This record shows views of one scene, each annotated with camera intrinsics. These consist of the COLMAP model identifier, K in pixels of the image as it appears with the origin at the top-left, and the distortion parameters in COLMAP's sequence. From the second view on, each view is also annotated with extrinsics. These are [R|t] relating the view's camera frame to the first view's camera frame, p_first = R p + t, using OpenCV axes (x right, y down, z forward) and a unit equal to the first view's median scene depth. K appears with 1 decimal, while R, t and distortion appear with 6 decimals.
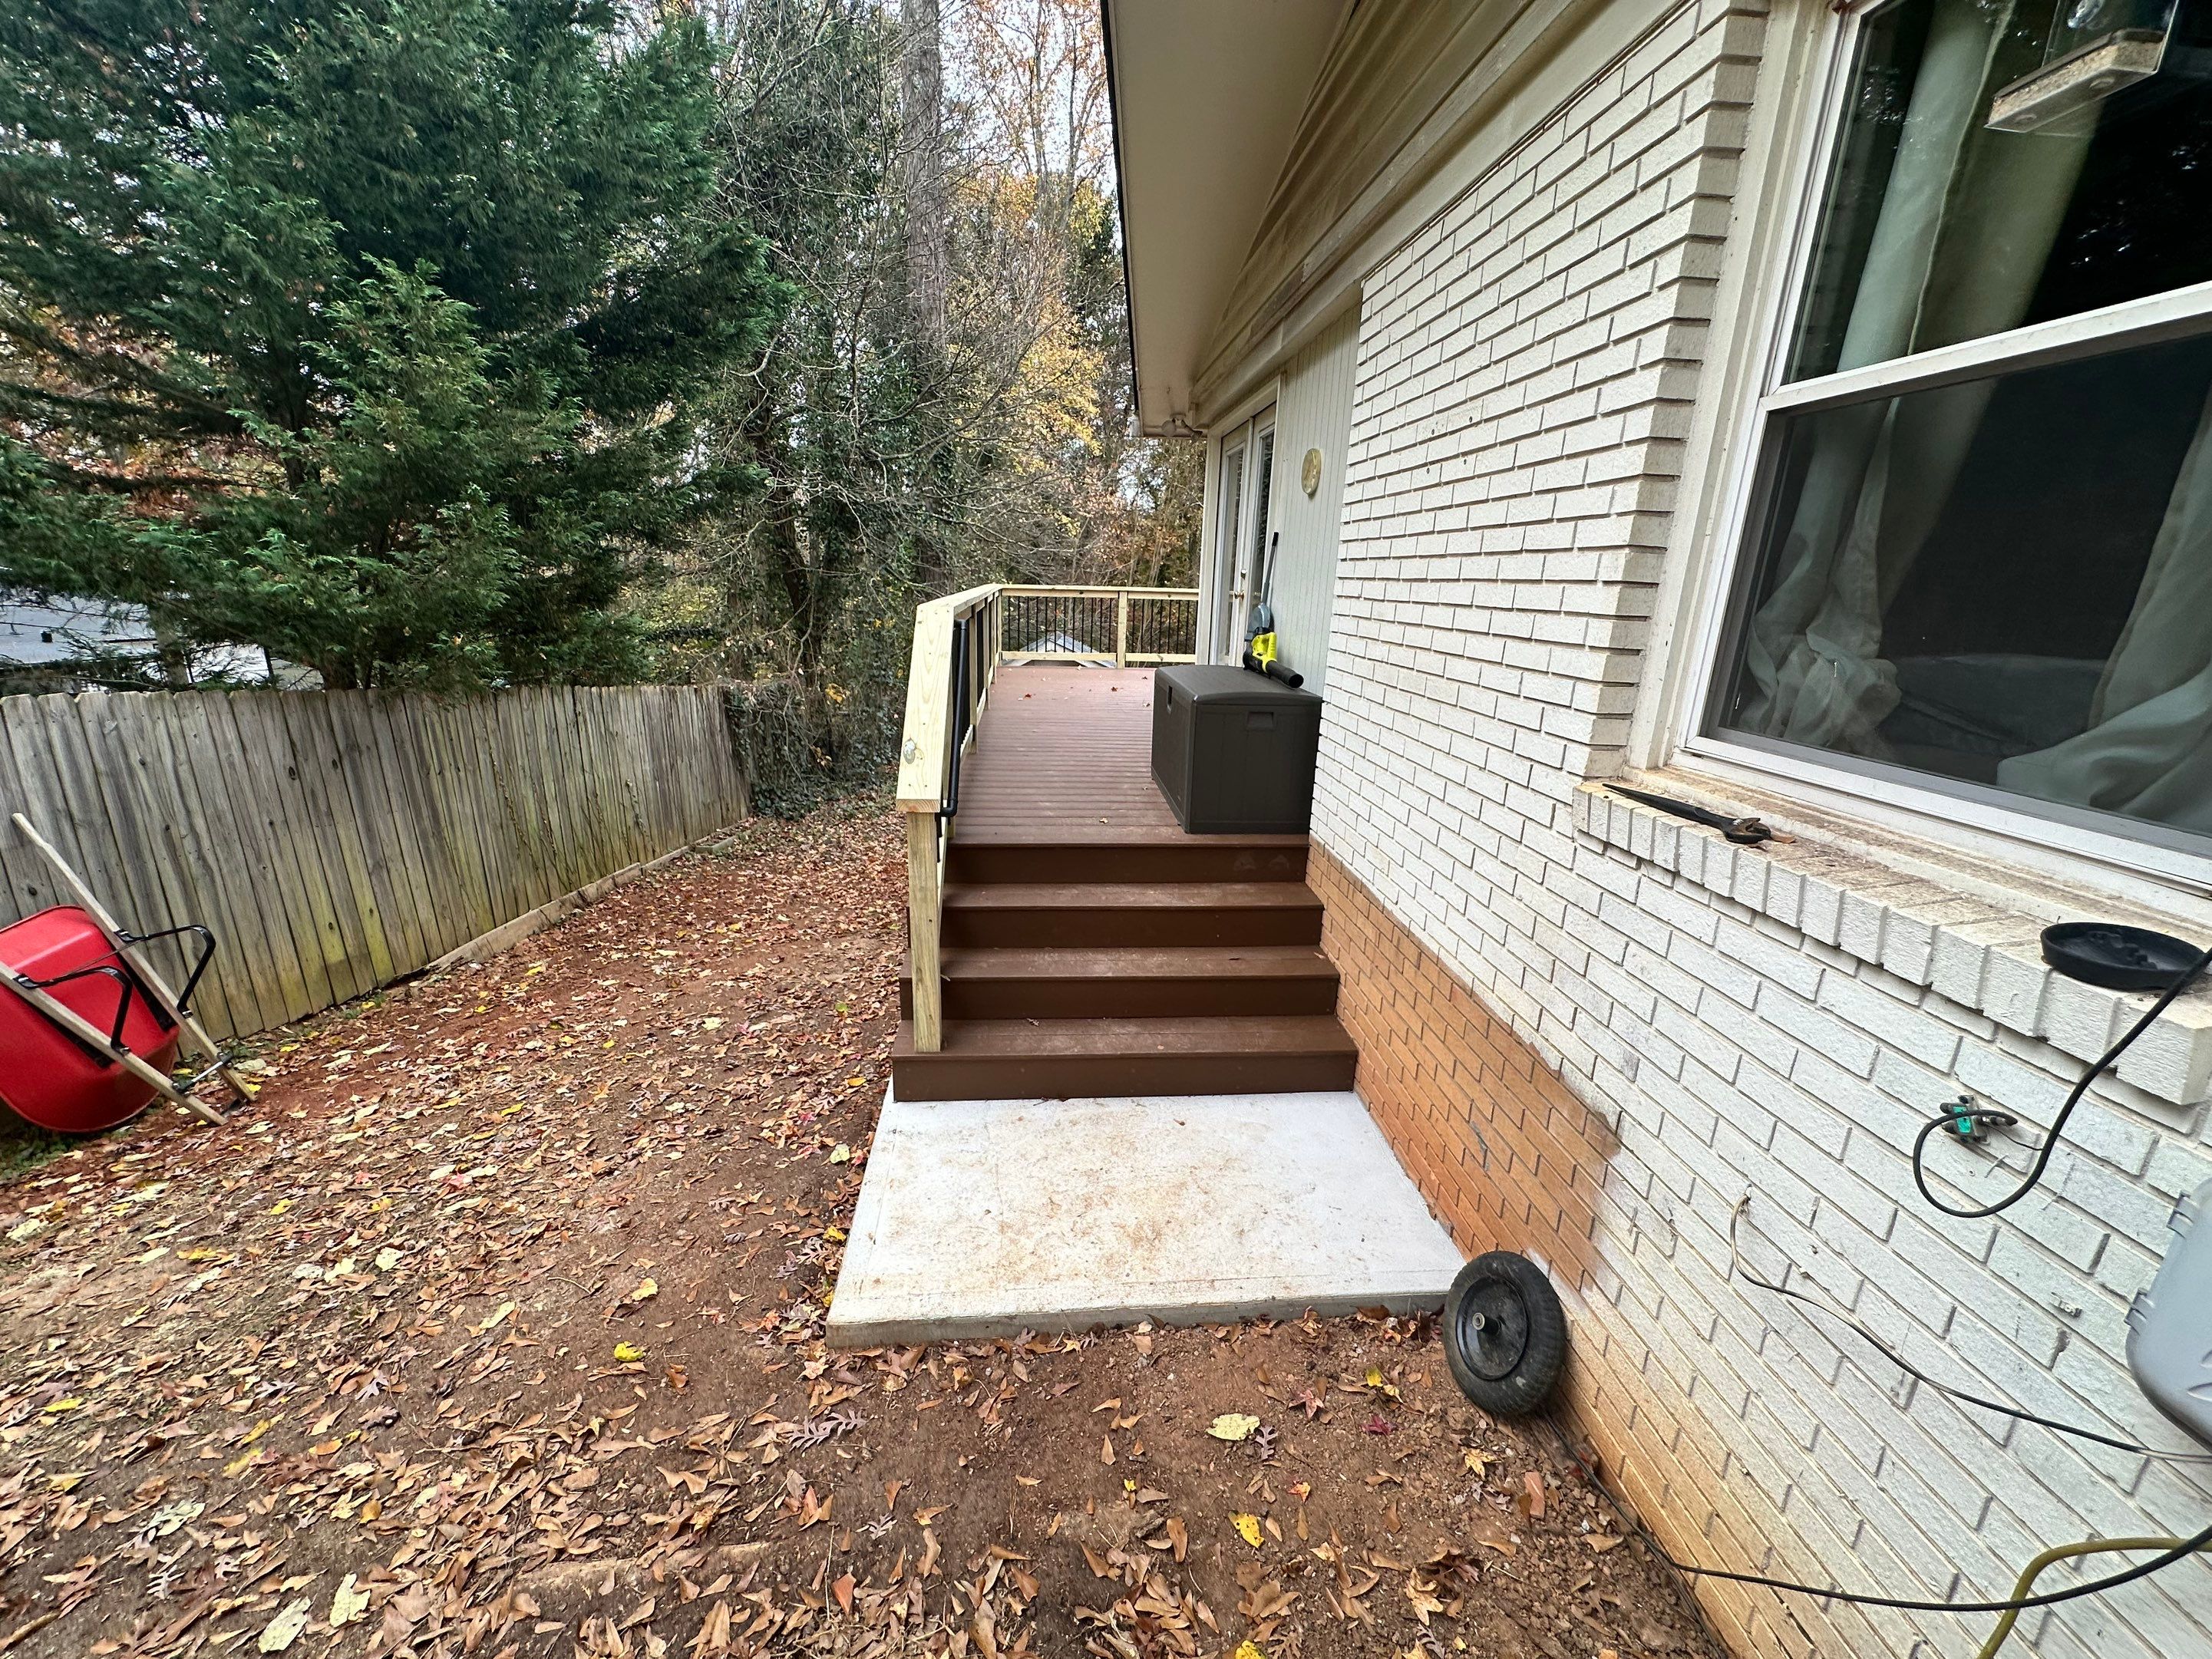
lens RADIAL K [[875.5, 0, 1109.0], [0, 875.5, 827.5], [0, 0, 1]] dist [-0.008617, 0.000946]
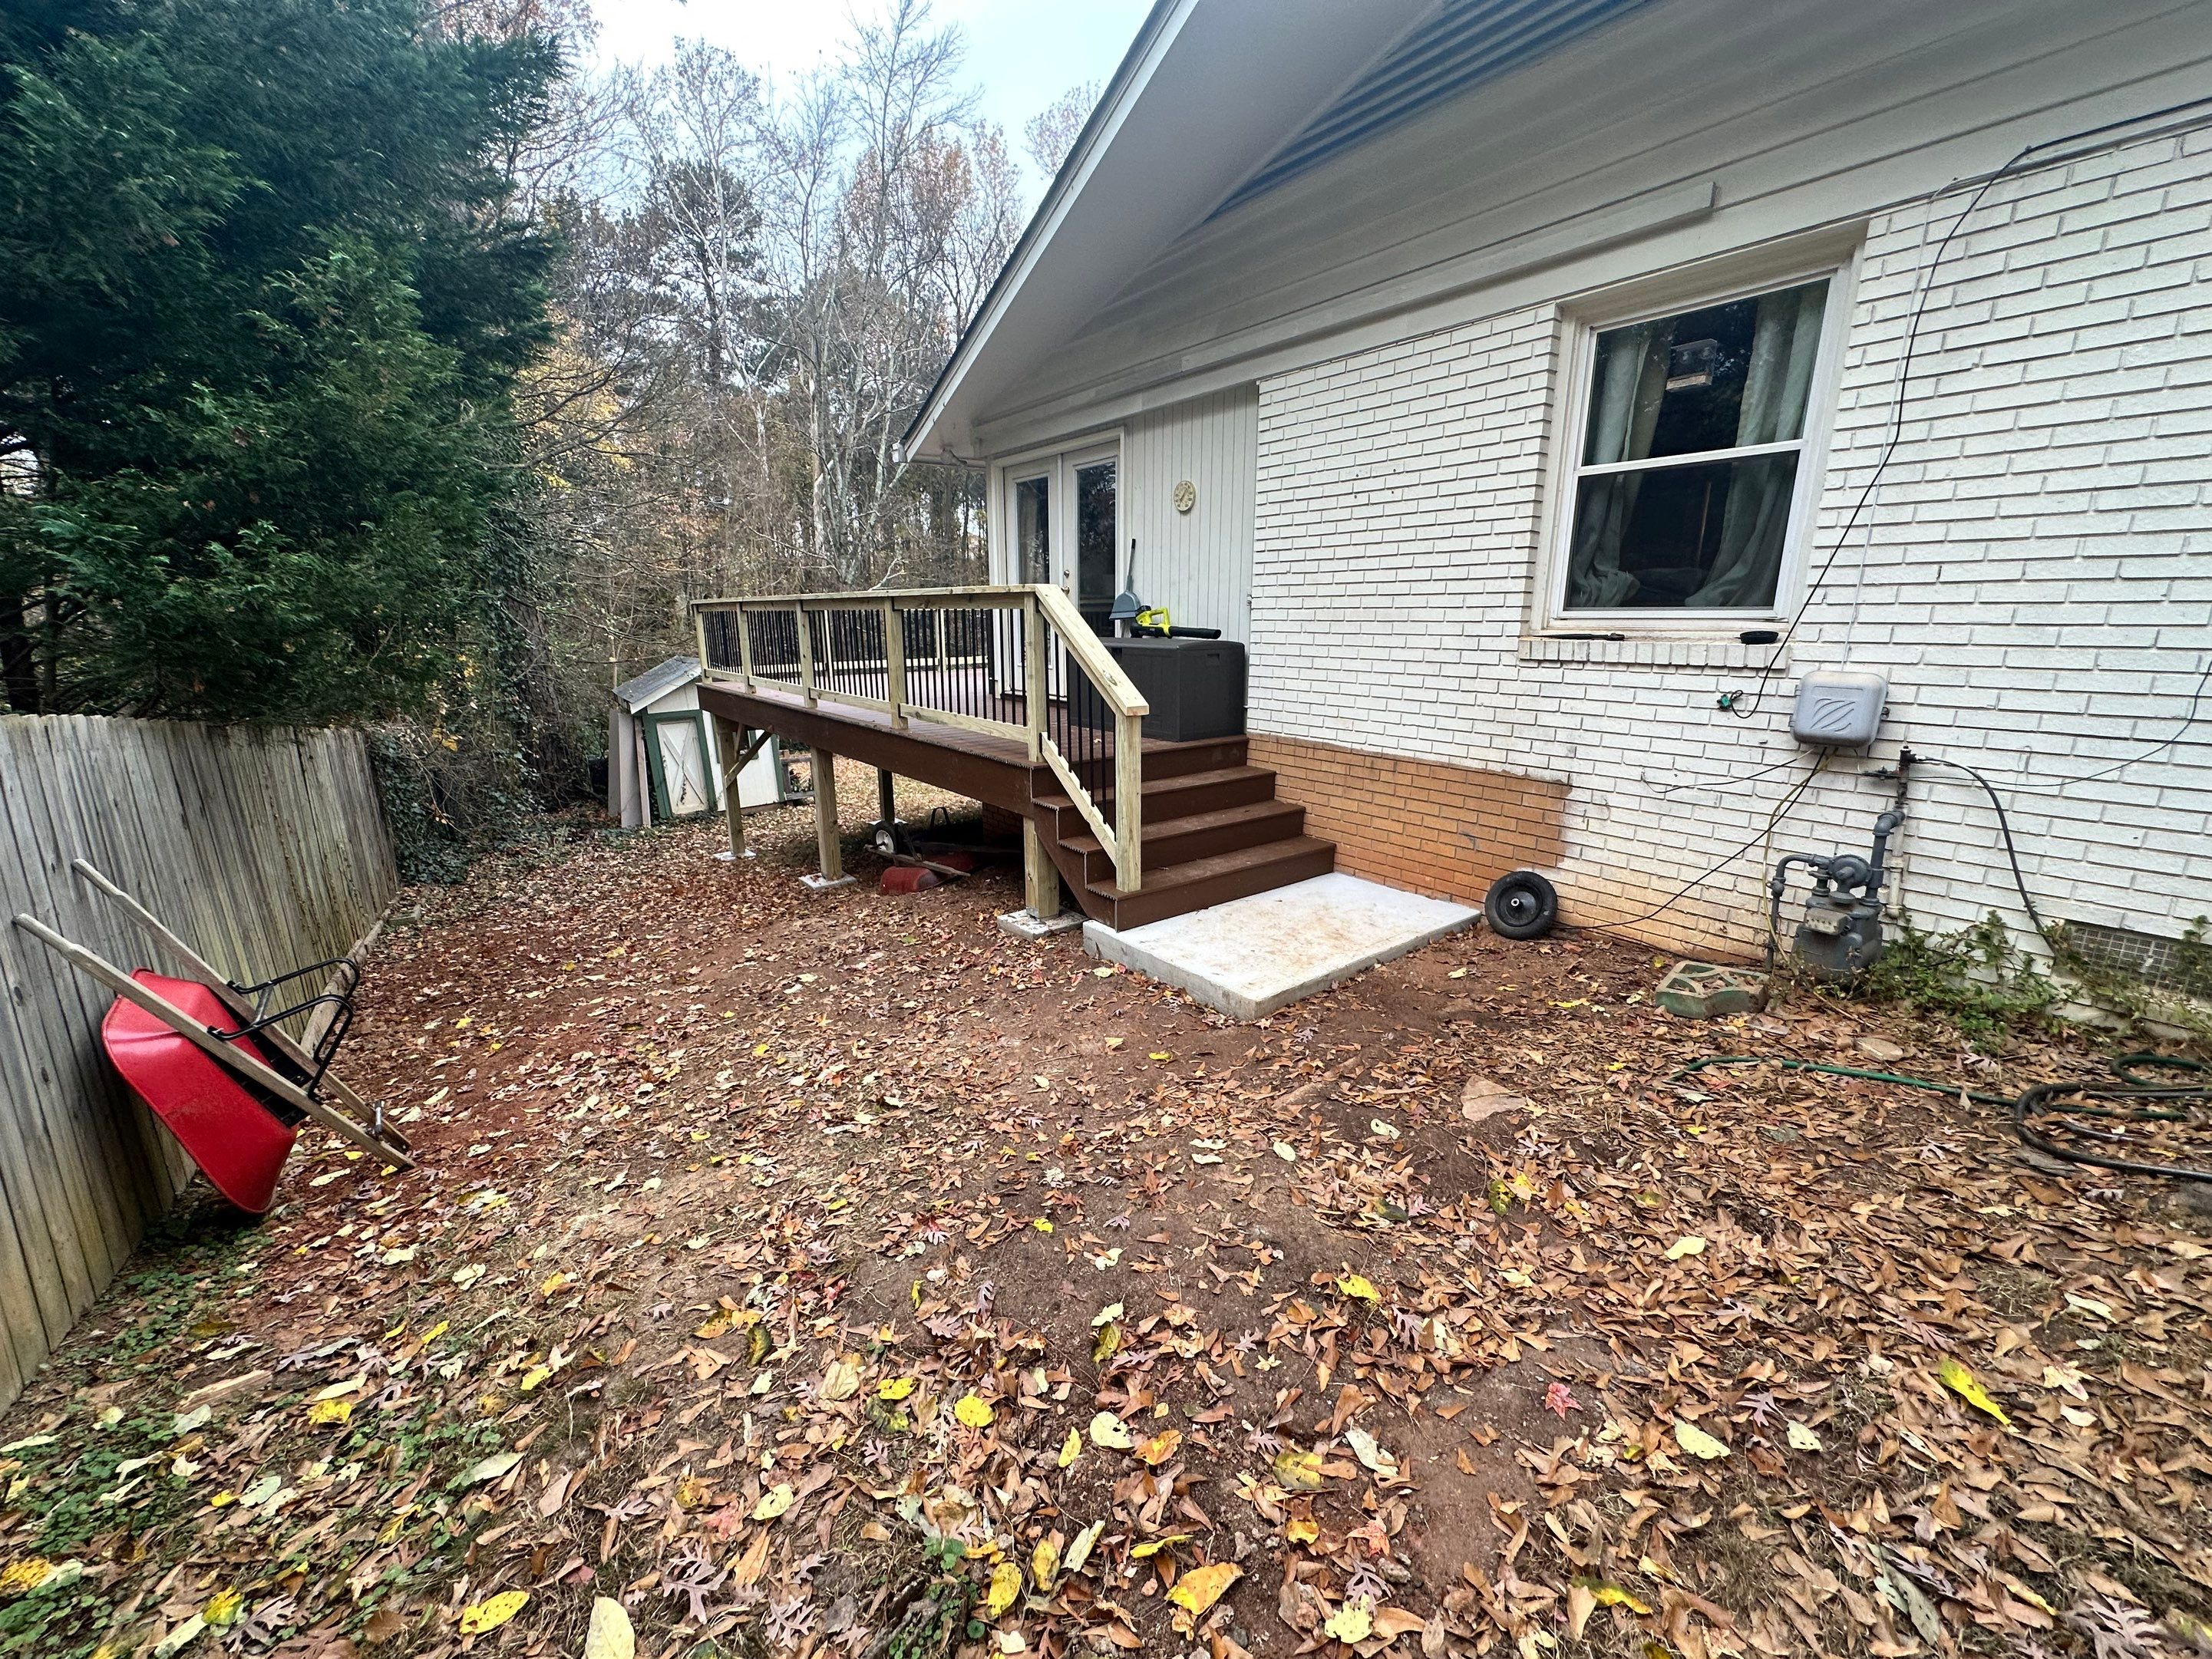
lens RADIAL K [[875.5, 0, 1090.5], [0, 875.5, 831.3], [0, 0, 1]] dist [-0.008617, 0.000946]
pose [[0.841538, -0.162431, 0.515199, -1.341366], [0.176564, 0.984047, 0.021844, 0.159406], [-0.510528, 0.072583, 0.856792, -0.258639]]
